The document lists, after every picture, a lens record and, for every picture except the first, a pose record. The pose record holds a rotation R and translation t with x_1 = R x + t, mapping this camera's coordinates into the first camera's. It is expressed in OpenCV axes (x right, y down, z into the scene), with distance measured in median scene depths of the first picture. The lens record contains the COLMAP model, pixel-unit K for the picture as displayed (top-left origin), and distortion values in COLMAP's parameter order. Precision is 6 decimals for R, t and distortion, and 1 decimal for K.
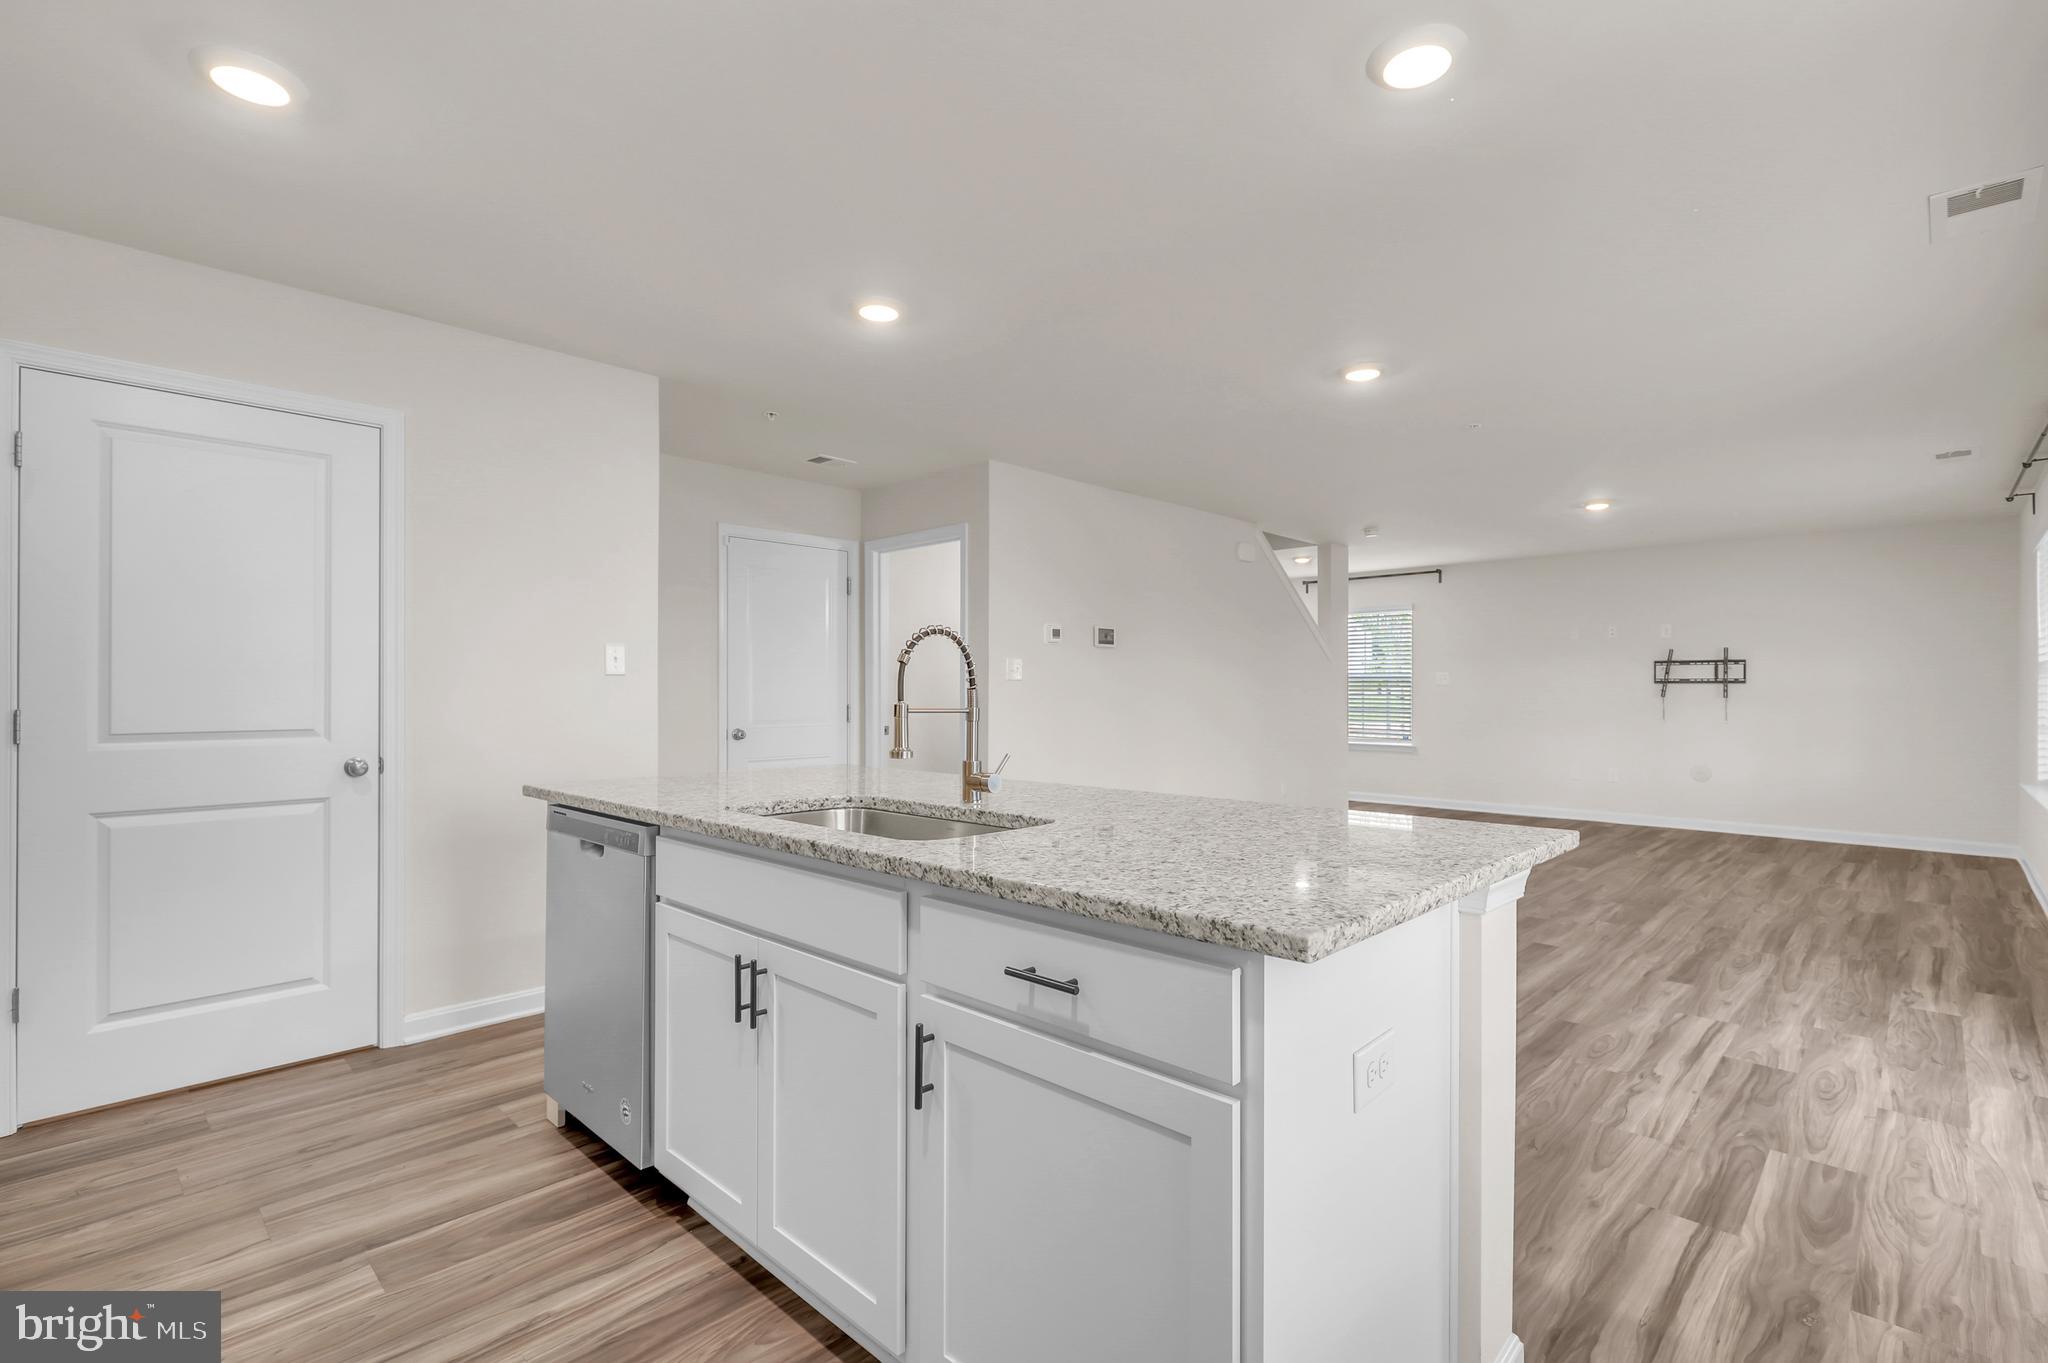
lens RADIAL K [[935.5, 0, 1035.8], [0, 935.5, 686.0], [0, 0, 1]] dist [0.001256, -0.000005]
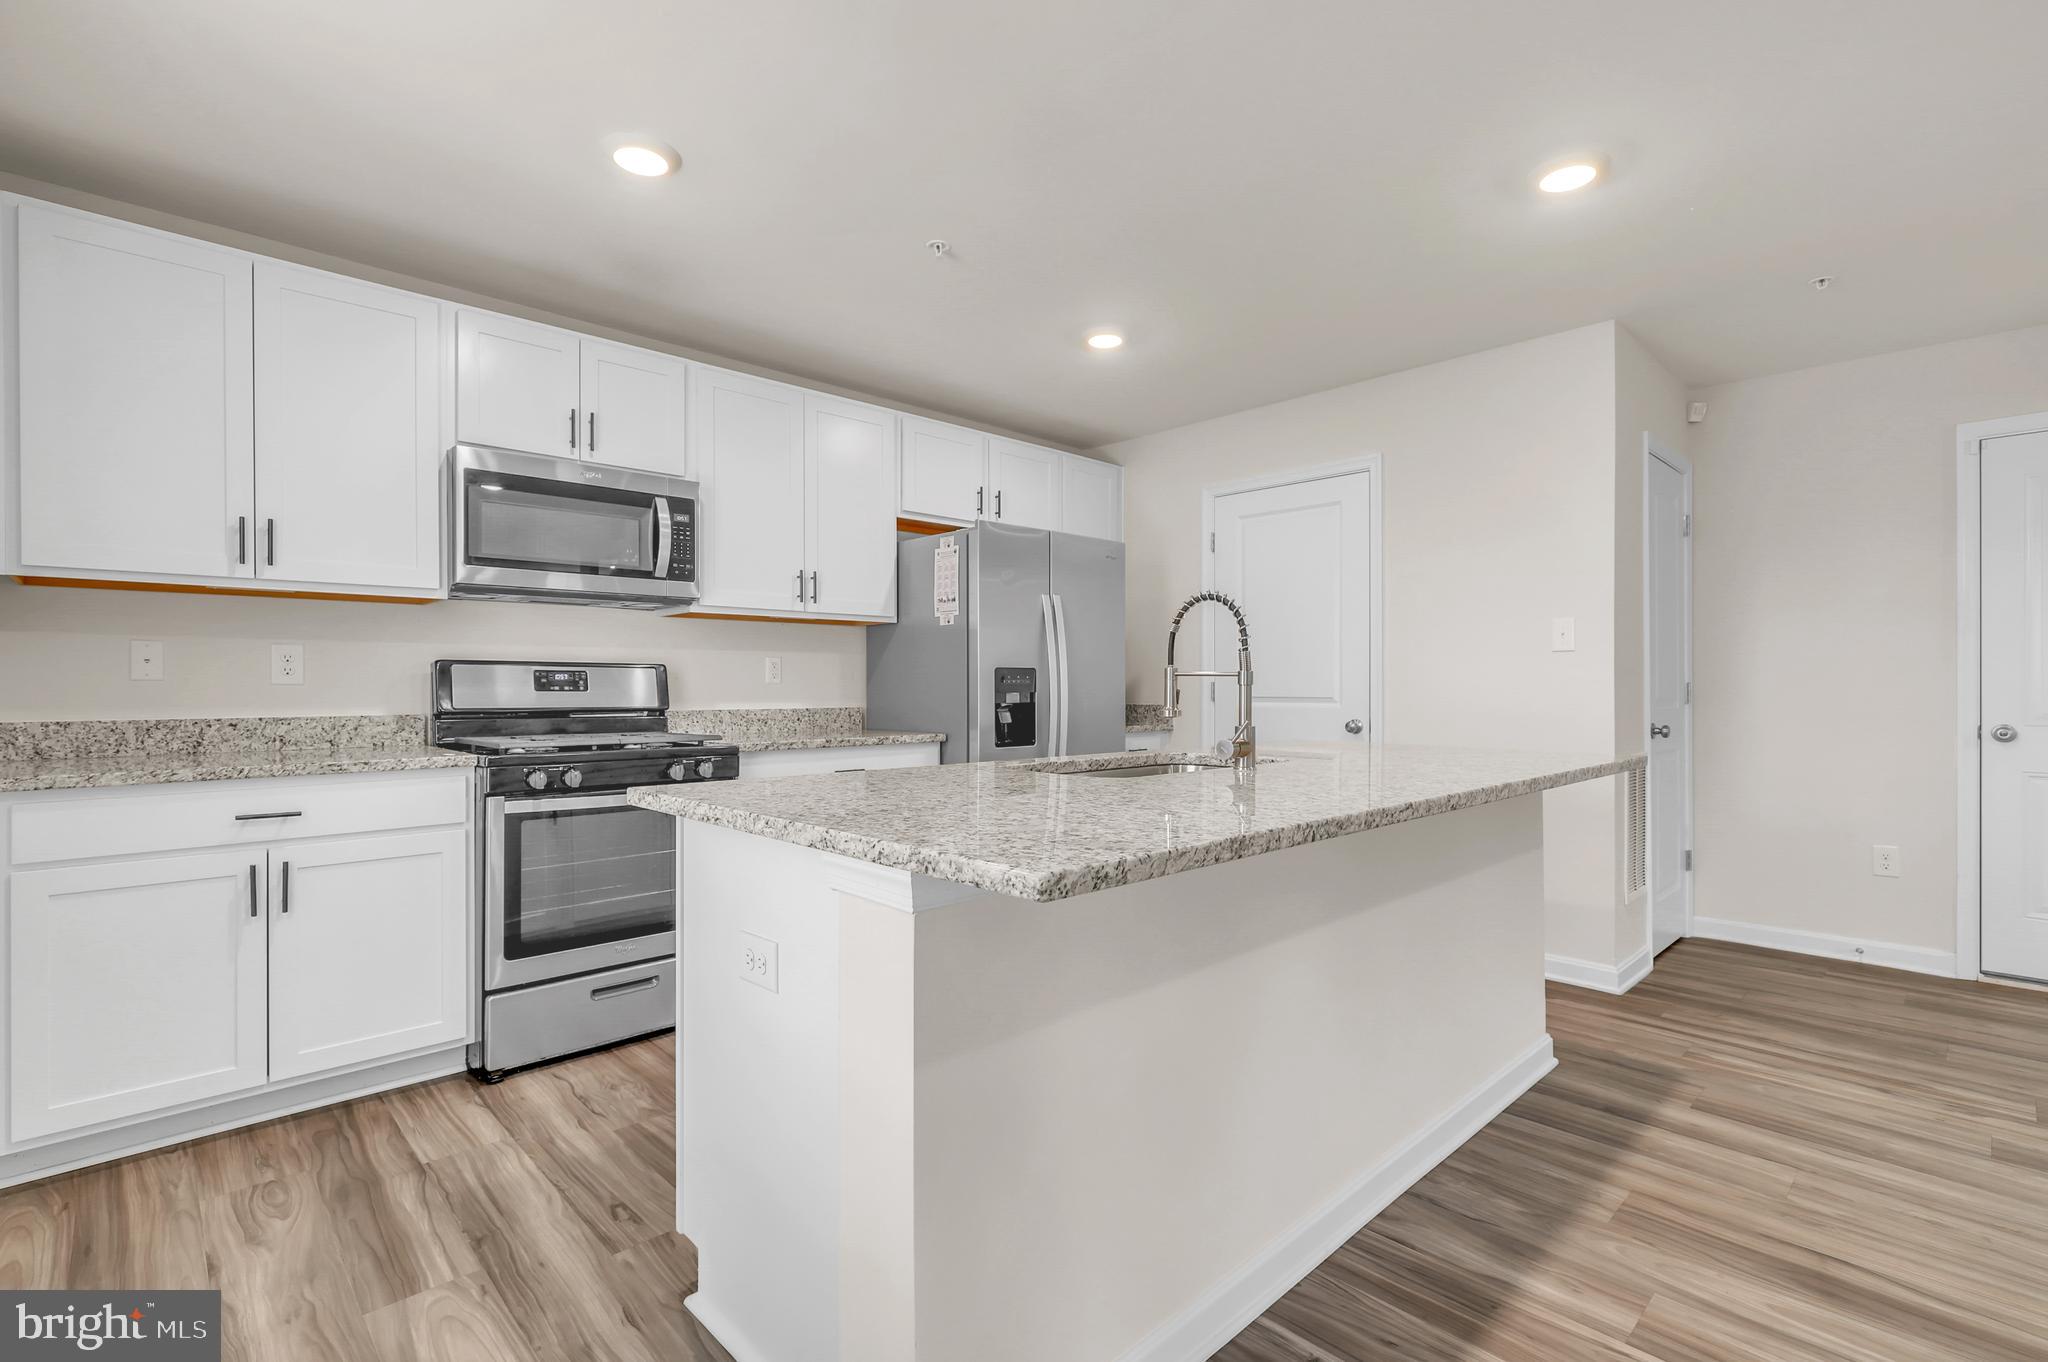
lens RADIAL K [[935.5, 0, 1035.8], [0, 935.5, 685.5], [0, 0, 1]] dist [0.001256, -0.000005]
pose [[-0.041352, -0.002442, -0.999142, 0.472601], [0.003503, 0.999991, -0.002590, 0.021325], [0.999138, -0.003607, -0.041343, 0.431973]]
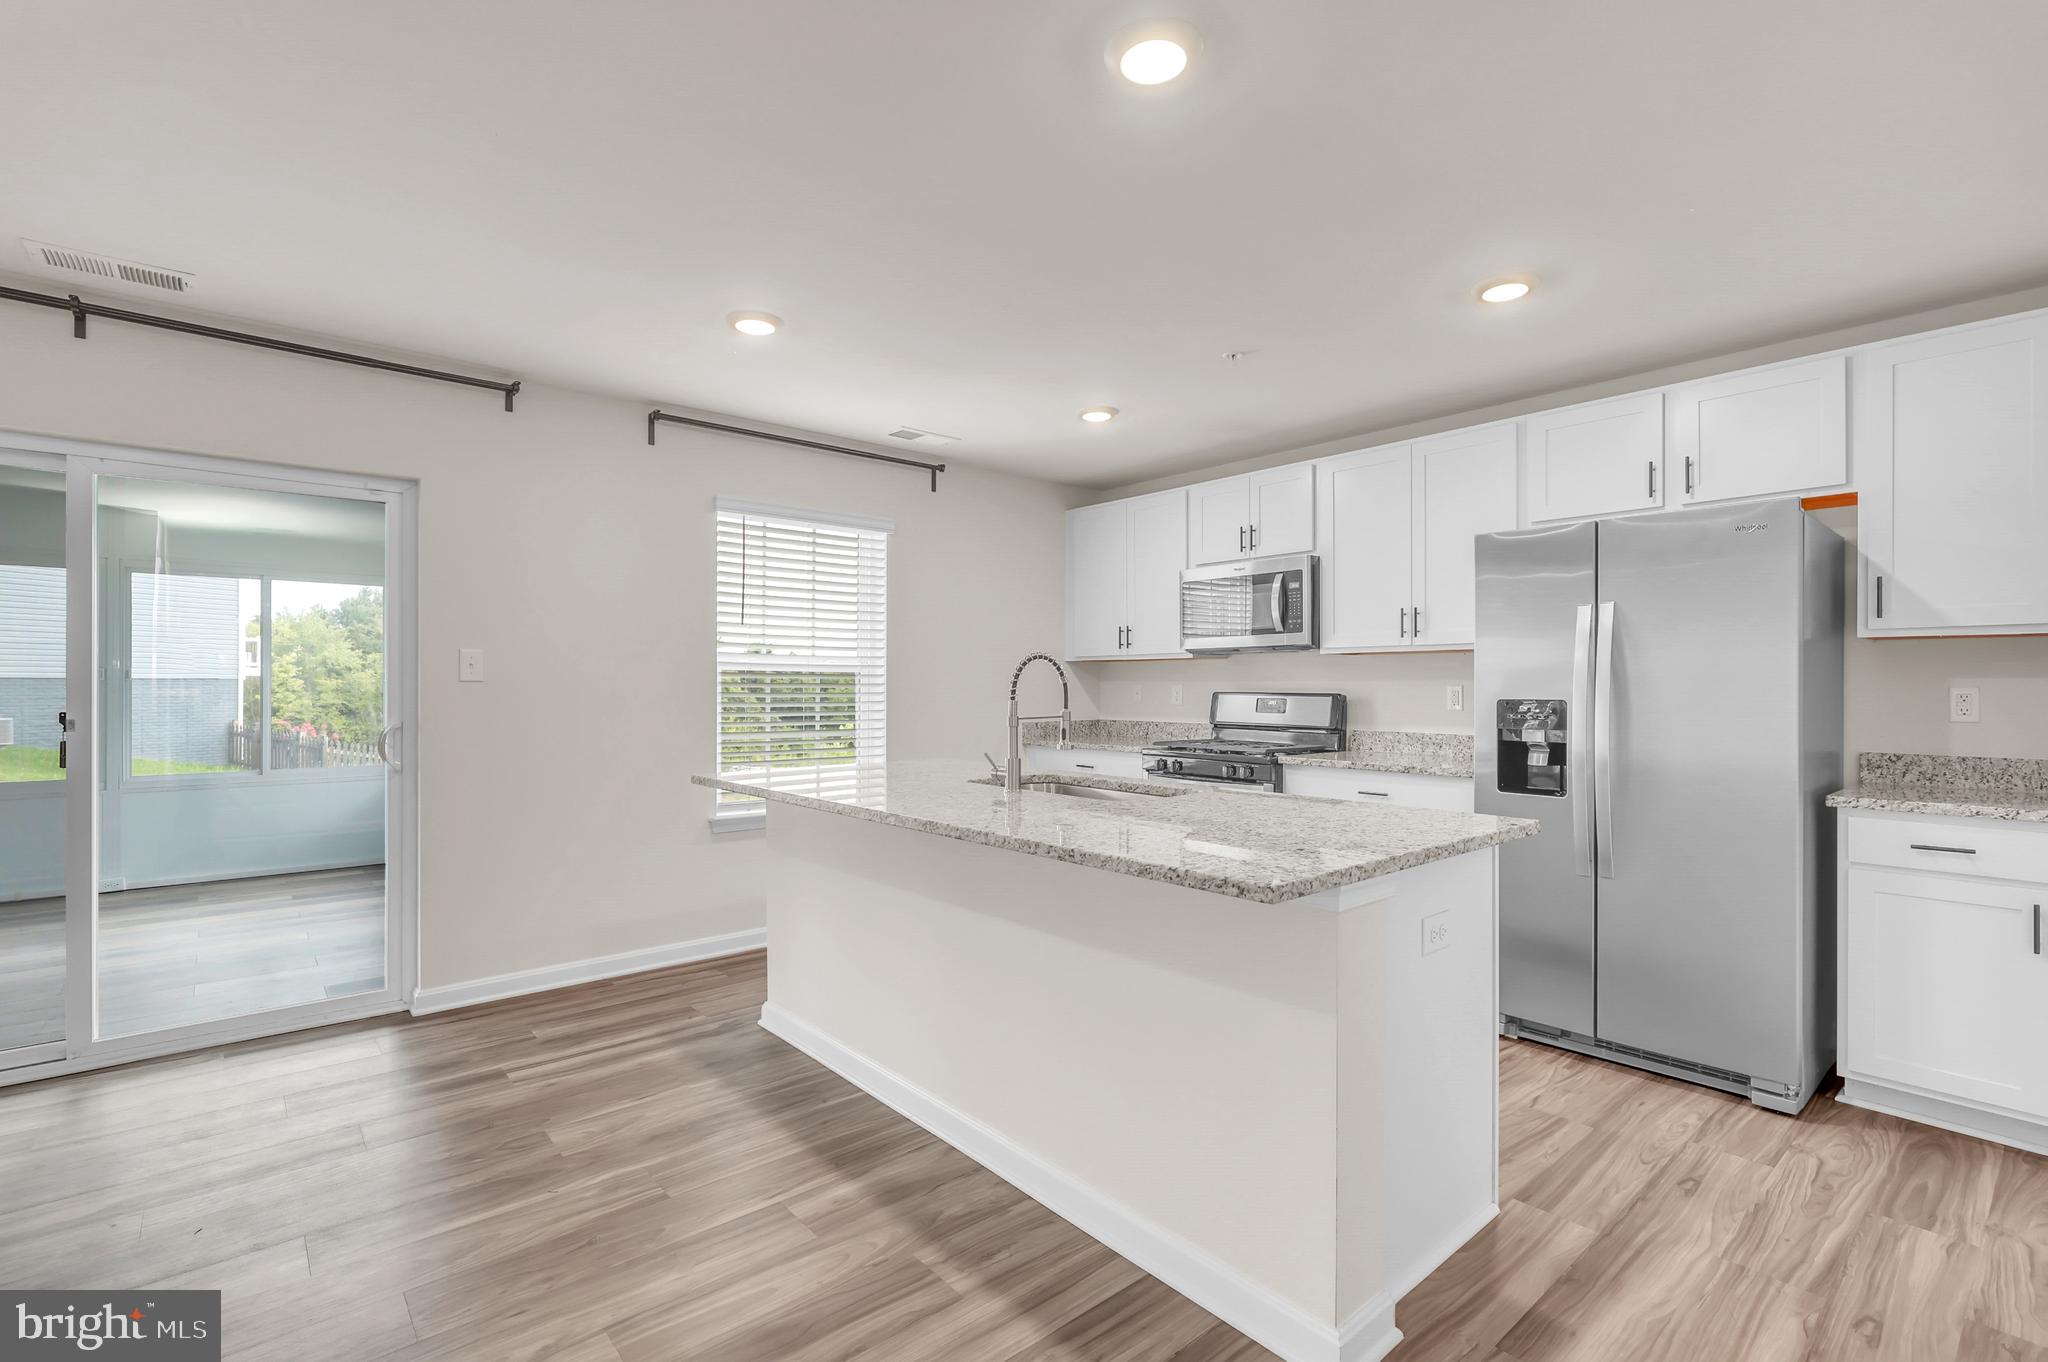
lens RADIAL K [[929.5, 0, 1030.7], [0, 929.5, 685.6], [0, 0, 1]] dist [-0.001359, -0.000232]
pose [[-0.995575, -0.003060, 0.093917, -0.108012], [-0.003302, 0.999992, -0.002414, -0.006984], [-0.093909, -0.002713, -0.995577, 1.169342]]
